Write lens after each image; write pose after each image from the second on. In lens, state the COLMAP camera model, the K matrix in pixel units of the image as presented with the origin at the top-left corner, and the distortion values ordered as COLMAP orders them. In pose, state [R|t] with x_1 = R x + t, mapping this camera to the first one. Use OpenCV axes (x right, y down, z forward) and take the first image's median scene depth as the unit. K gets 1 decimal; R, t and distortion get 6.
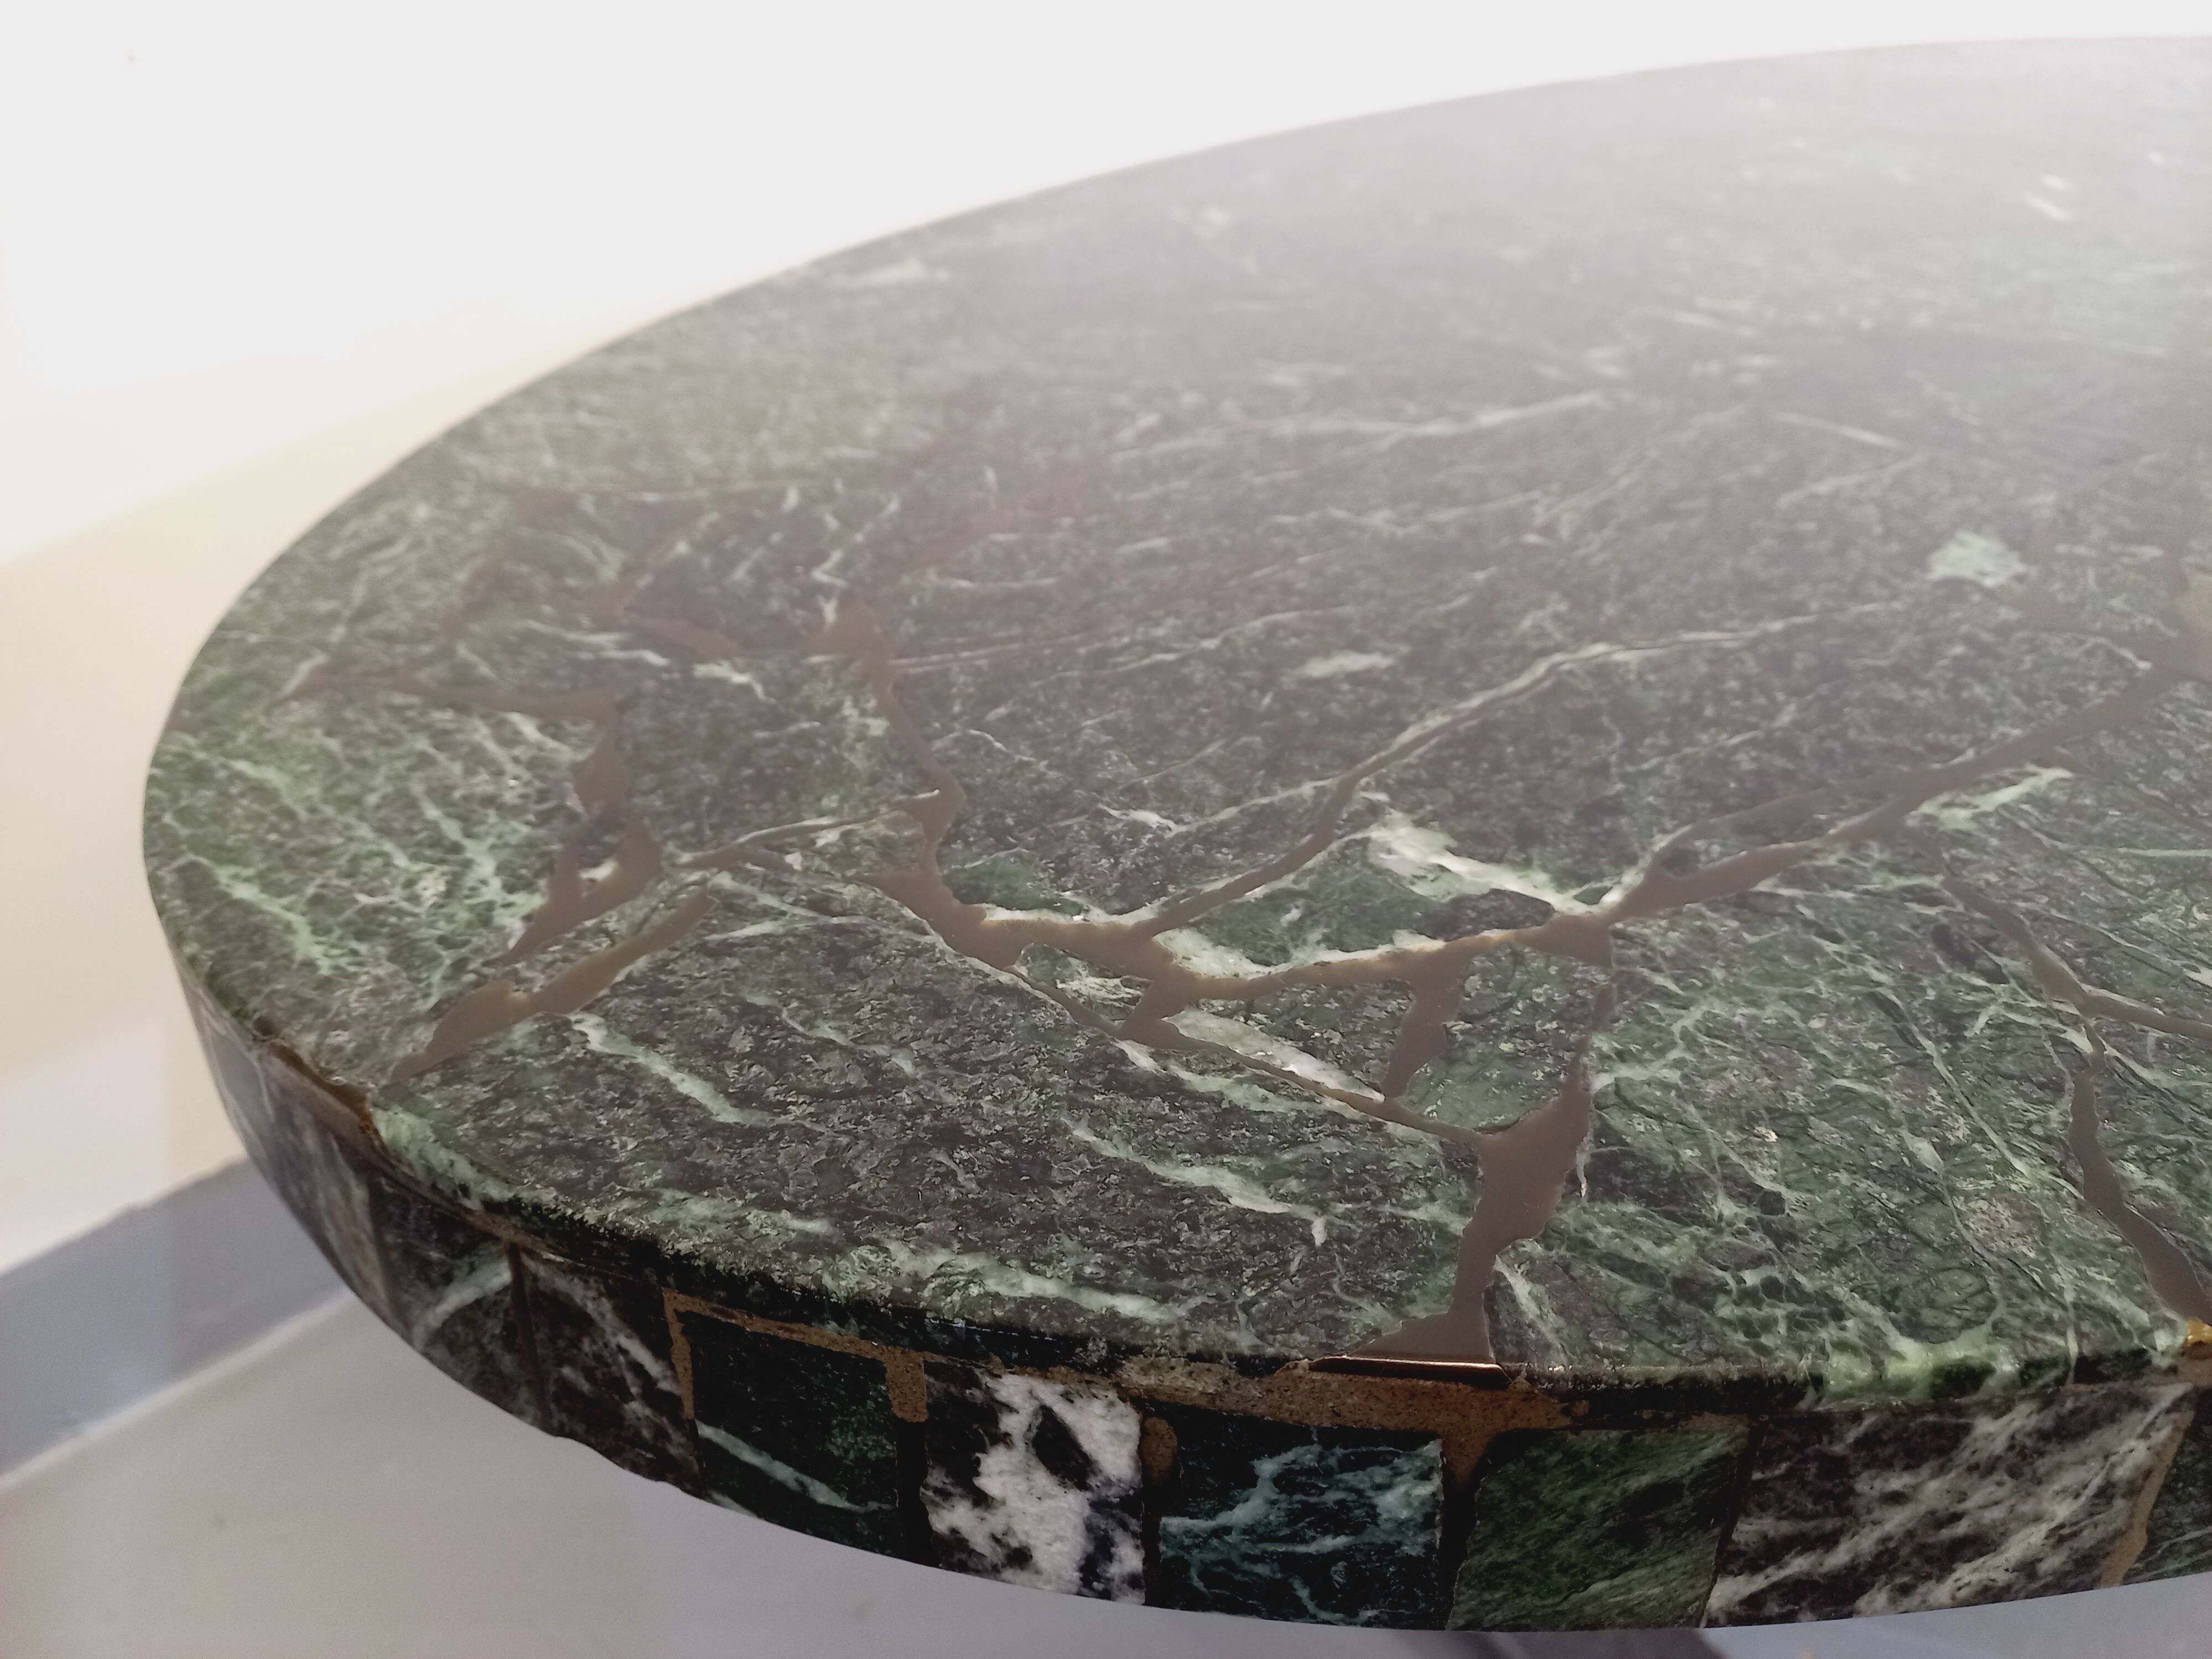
lens RADIAL K [[1657.0, 0, 1105.2], [0, 1657.0, 749.0], [0, 0, 1]] dist [0.046716, -0.053174]
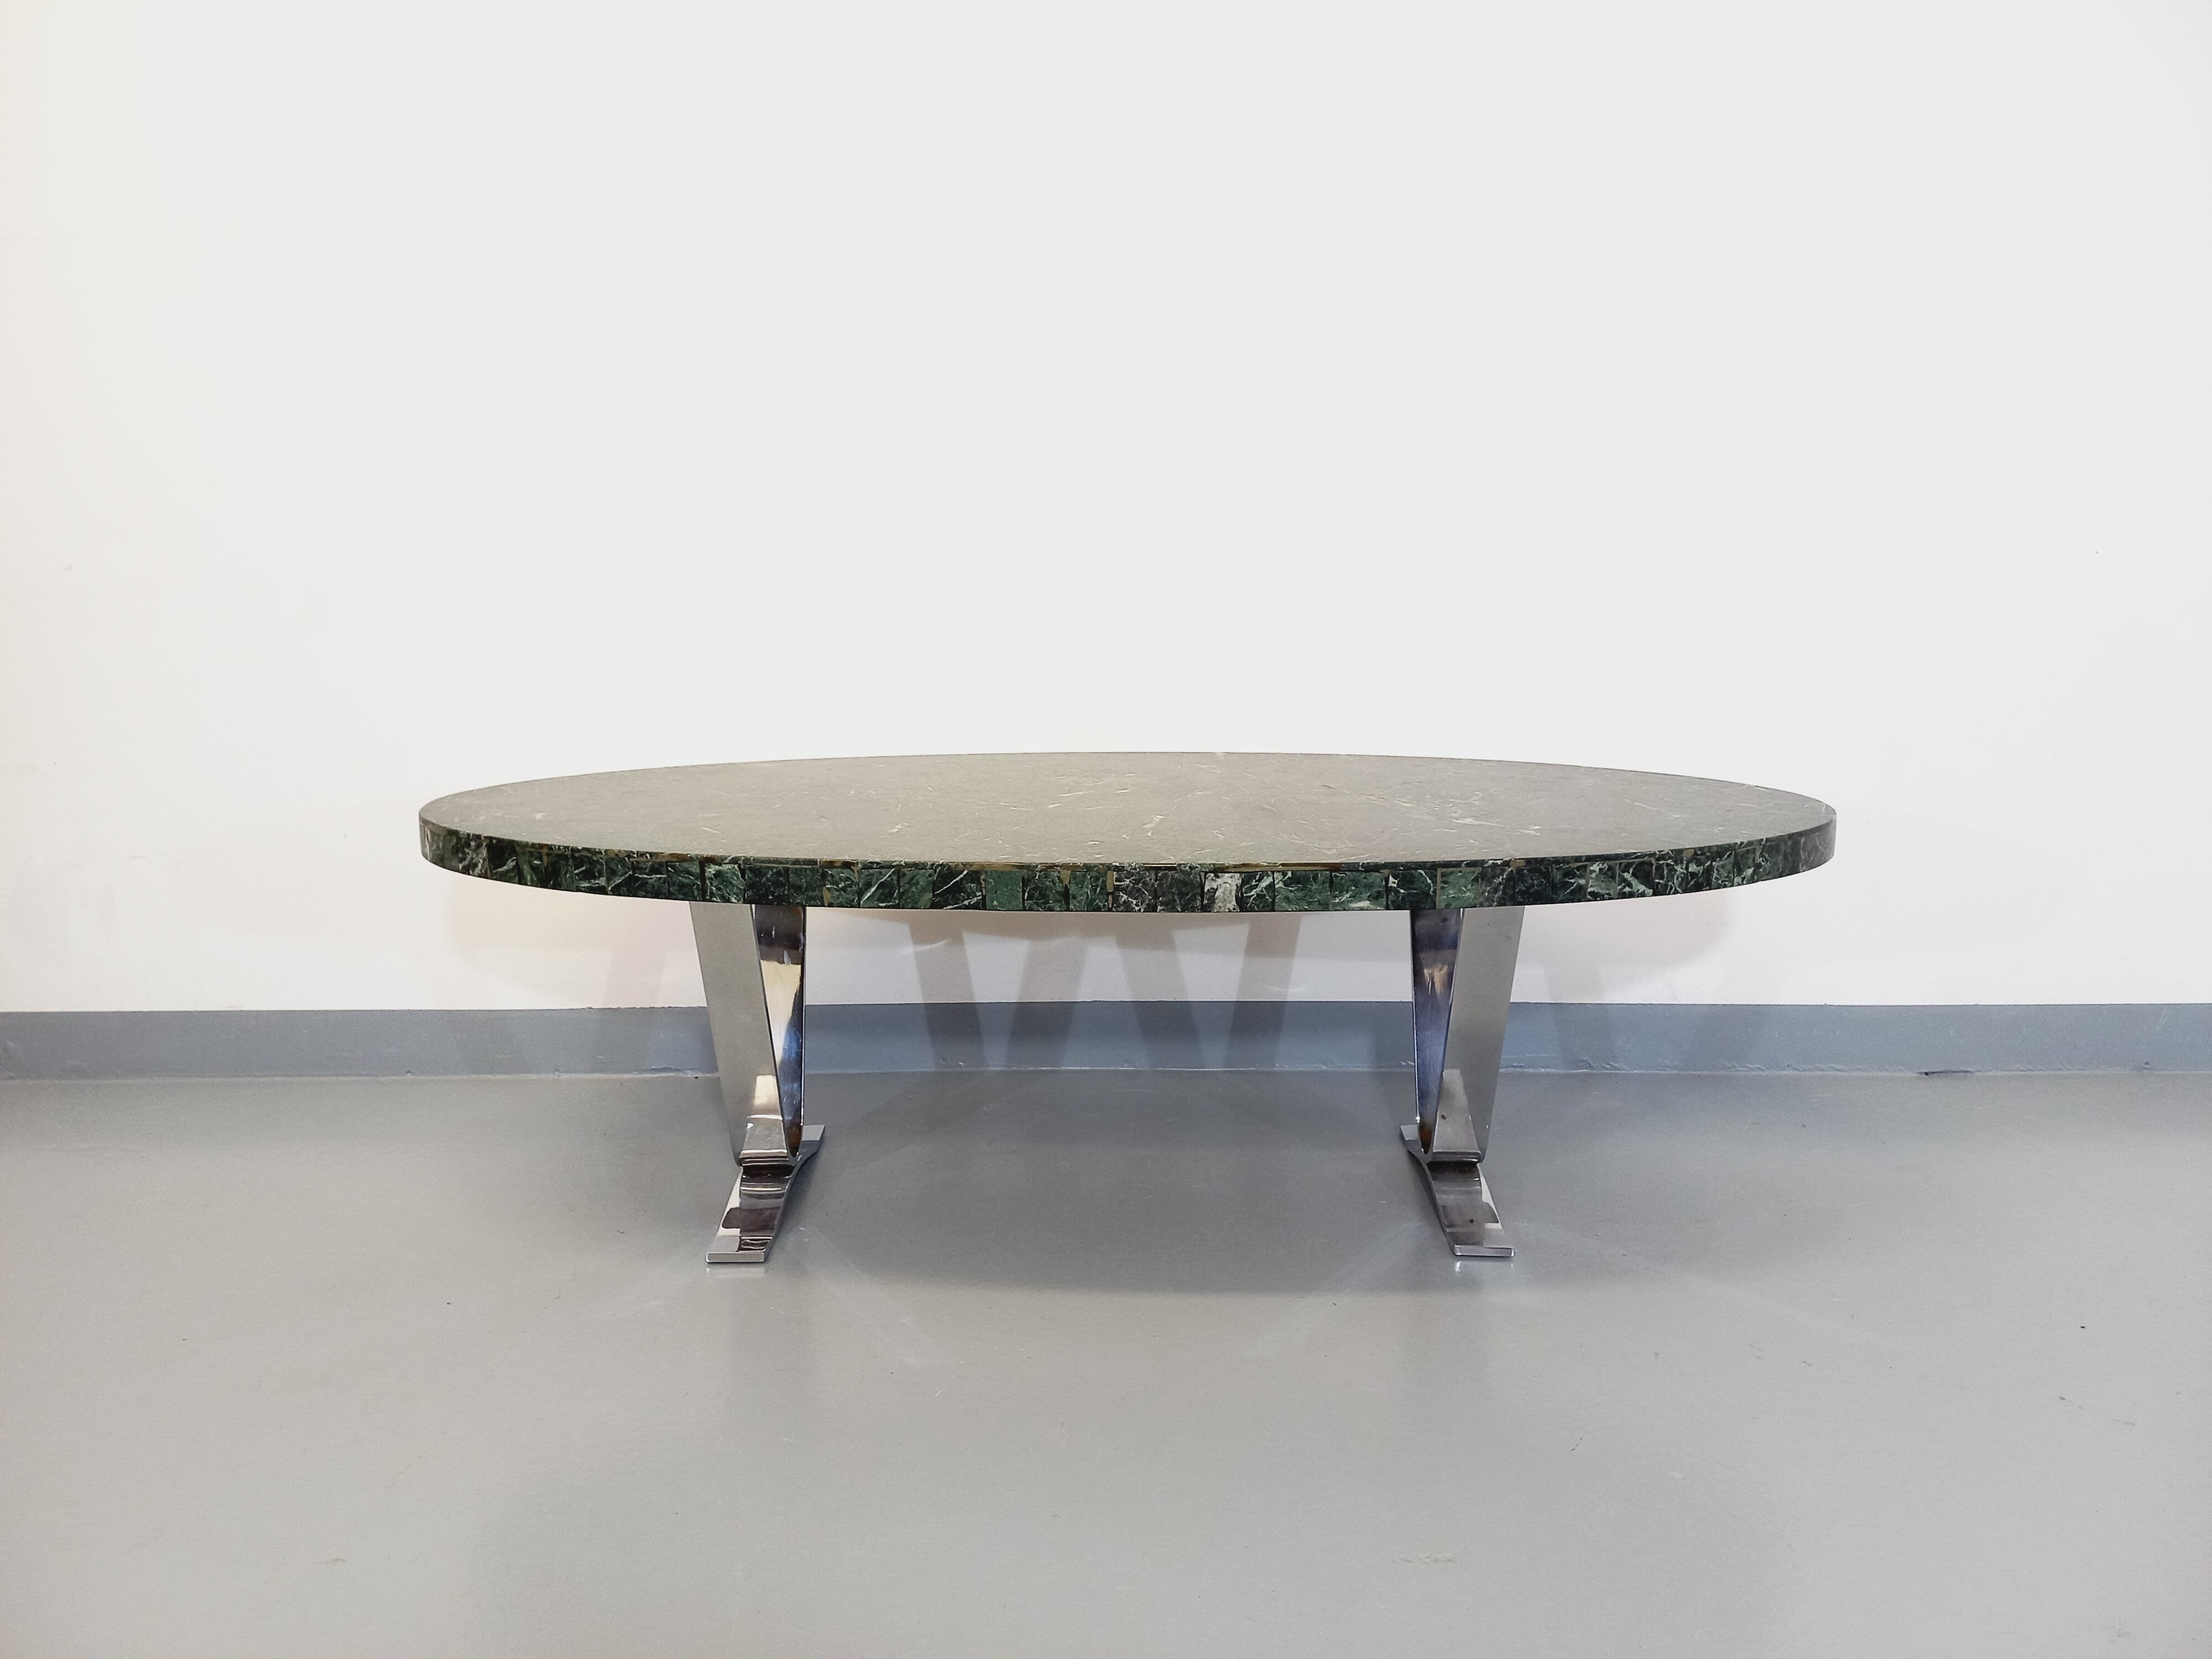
lens RADIAL K [[1601.6, 0, 1106.0], [0, 1601.6, 829.5], [0, 0, 1]] dist [0.127429, -0.218803]
pose [[0.734013, 0.124321, -0.667660, 7.006602], [-0.333691, 0.922267, -0.195124, 0.710870], [0.591503, 0.366015, 0.718441, -2.613558]]
